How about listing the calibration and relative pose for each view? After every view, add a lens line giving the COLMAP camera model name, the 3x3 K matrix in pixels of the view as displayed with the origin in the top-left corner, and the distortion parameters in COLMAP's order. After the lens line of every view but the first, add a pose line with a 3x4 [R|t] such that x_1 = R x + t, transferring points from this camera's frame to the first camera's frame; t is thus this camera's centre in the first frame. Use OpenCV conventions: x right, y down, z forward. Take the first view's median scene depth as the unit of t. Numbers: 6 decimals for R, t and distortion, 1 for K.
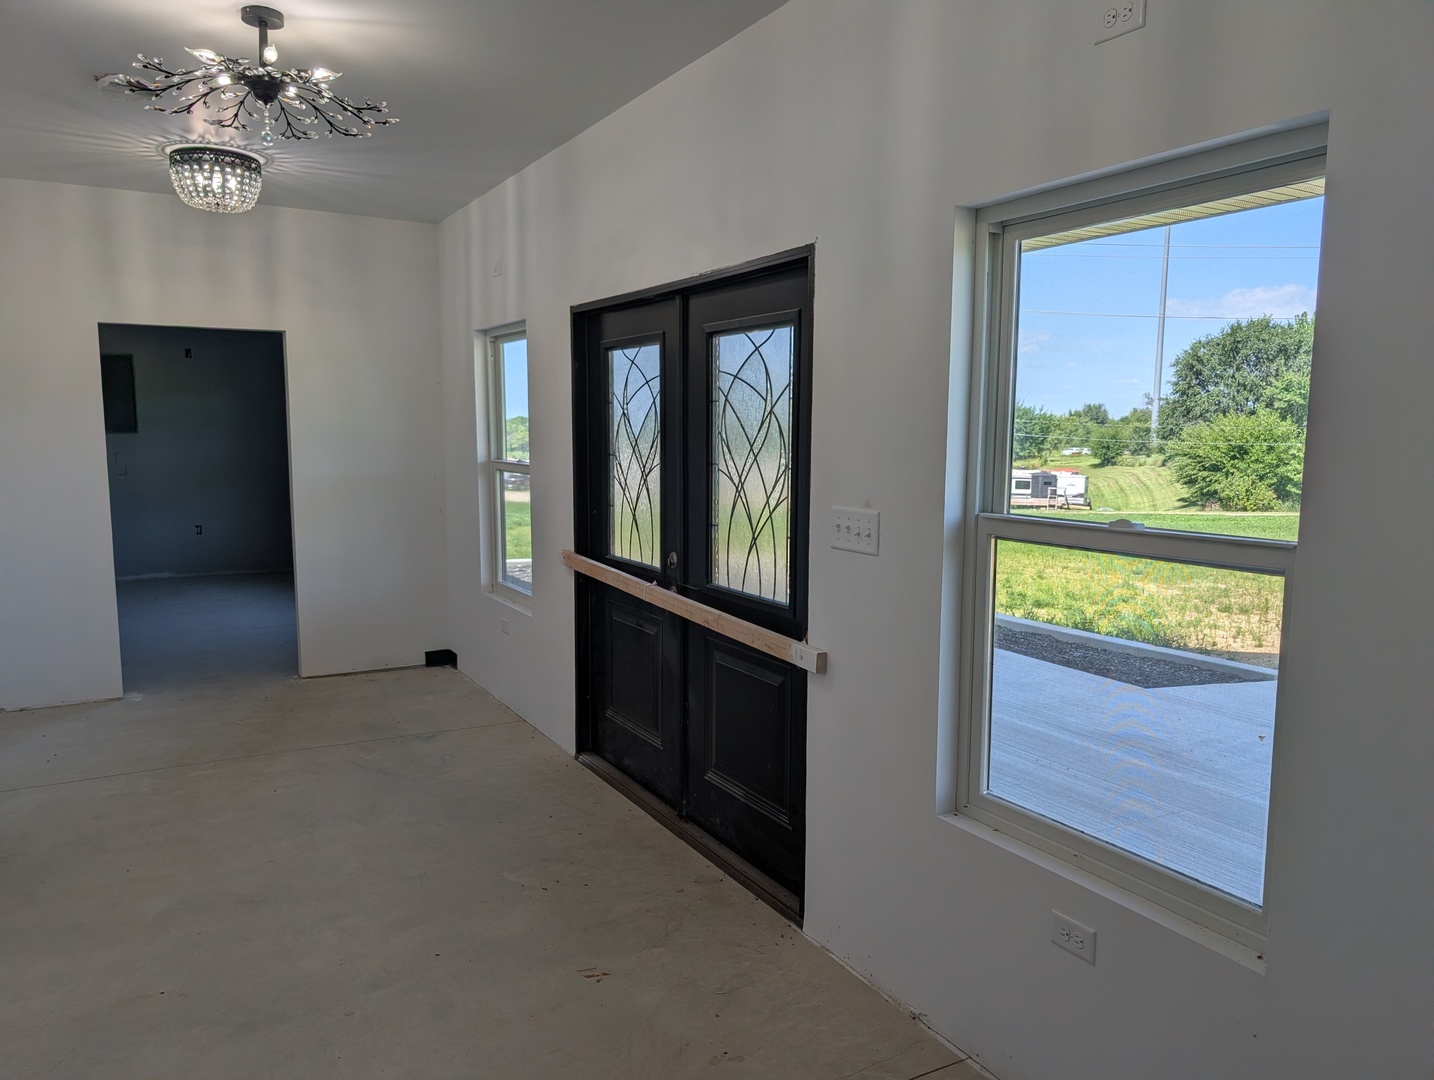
lens RADIAL K [[1050.3, 0, 717.0], [0, 1050.3, 540.0], [0, 0, 1]] dist [-0.000230, -0.002524]
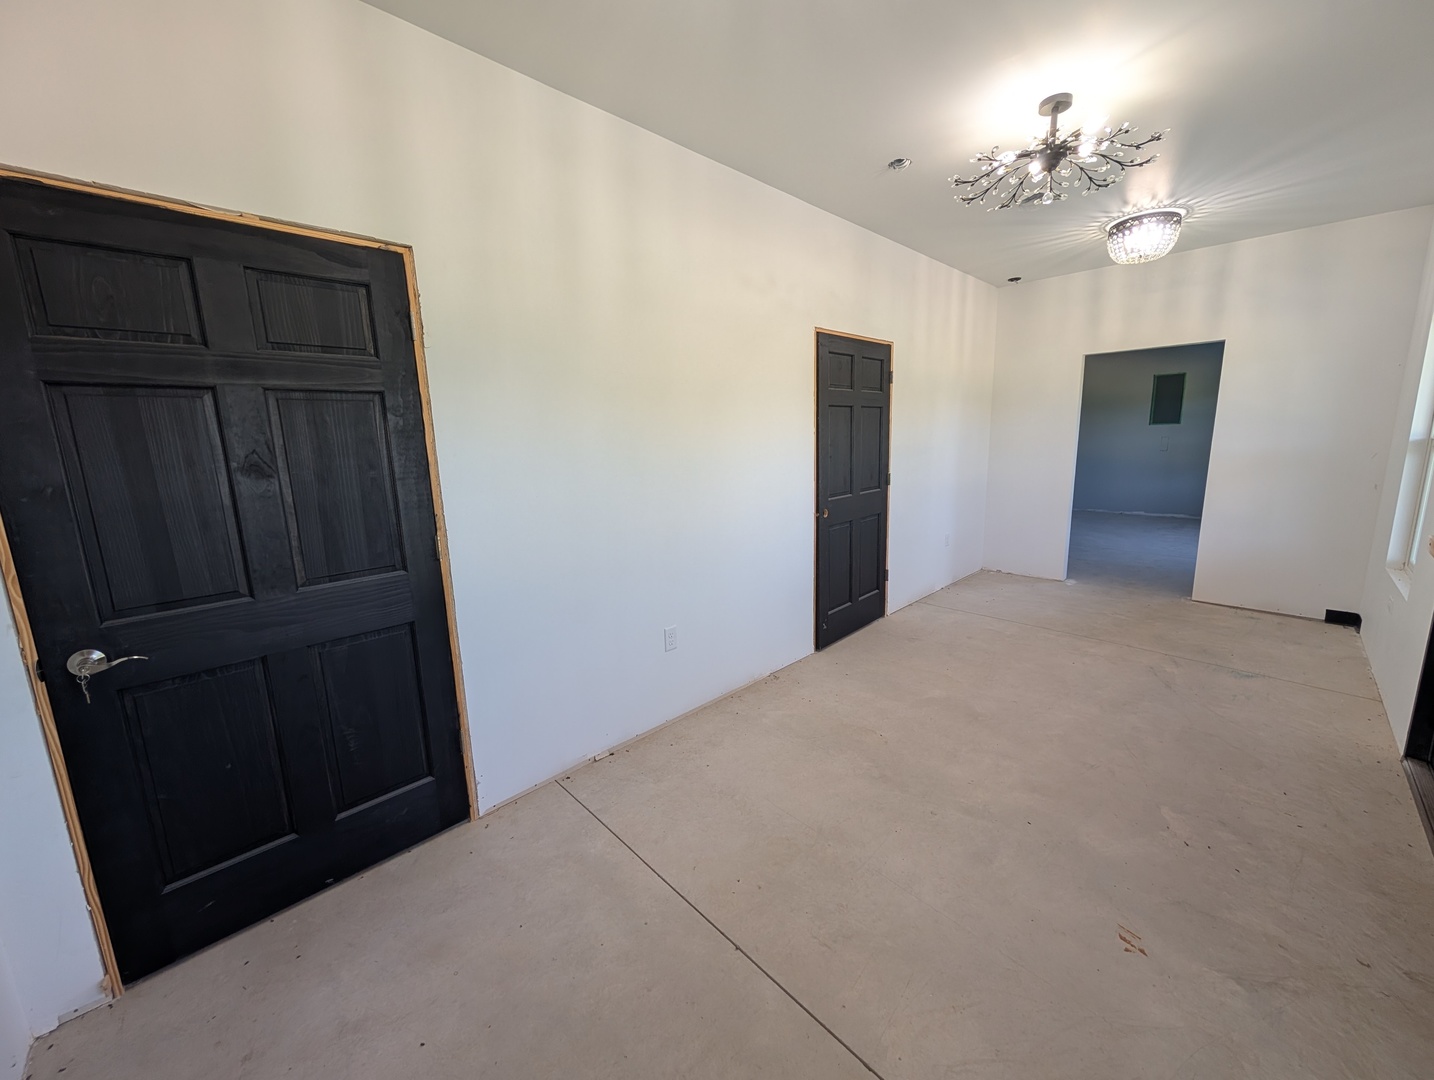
lens RADIAL K [[541.0, 0, 717.2], [0, 541.0, 521.3], [0, 0, 1]] dist [0.000362, 0.000308]
pose [[0.254575, 0.140814, -0.956746, 0.125054], [-0.077295, 0.989139, 0.125014, -0.011986], [0.963959, 0.042126, 0.262695, 0.258654]]
